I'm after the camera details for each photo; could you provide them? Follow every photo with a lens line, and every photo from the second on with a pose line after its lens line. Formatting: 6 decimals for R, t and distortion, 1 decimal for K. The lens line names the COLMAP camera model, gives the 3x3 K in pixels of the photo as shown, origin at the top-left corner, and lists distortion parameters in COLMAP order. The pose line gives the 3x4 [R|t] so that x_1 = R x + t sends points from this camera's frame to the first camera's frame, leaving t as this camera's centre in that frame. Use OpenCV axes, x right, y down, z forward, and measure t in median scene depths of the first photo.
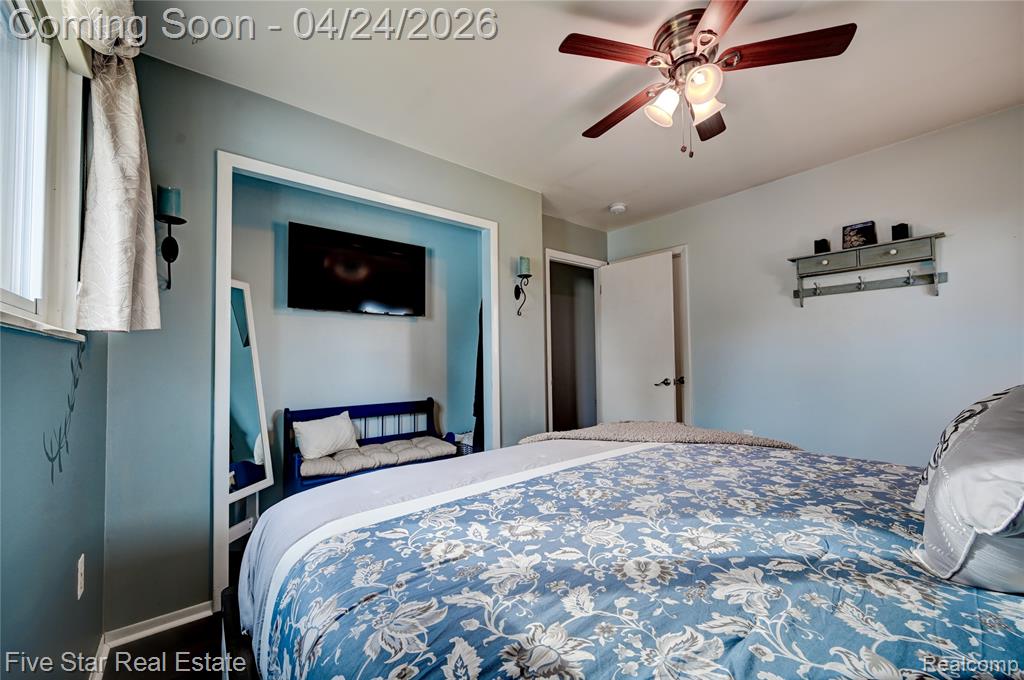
lens RADIAL K [[403.1, 0, 512.0], [0, 403.1, 346.2], [0, 0, 1]] dist [-0.002544, -0.000153]
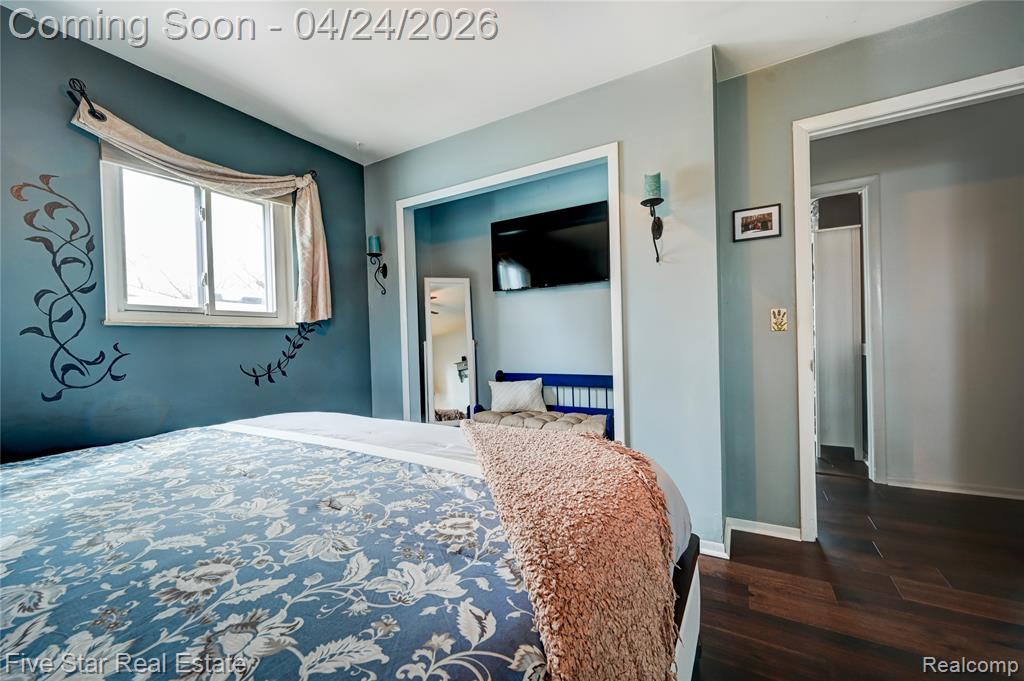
lens RADIAL K [[403.1, 0, 511.7], [0, 403.1, 342.7], [0, 0, 1]] dist [-0.002544, -0.000153]
pose [[0.343642, 0.006331, -0.939079, 1.058777], [0.056337, 0.998037, 0.027344, 0.055247], [0.937409, -0.062302, 0.342611, 0.993989]]
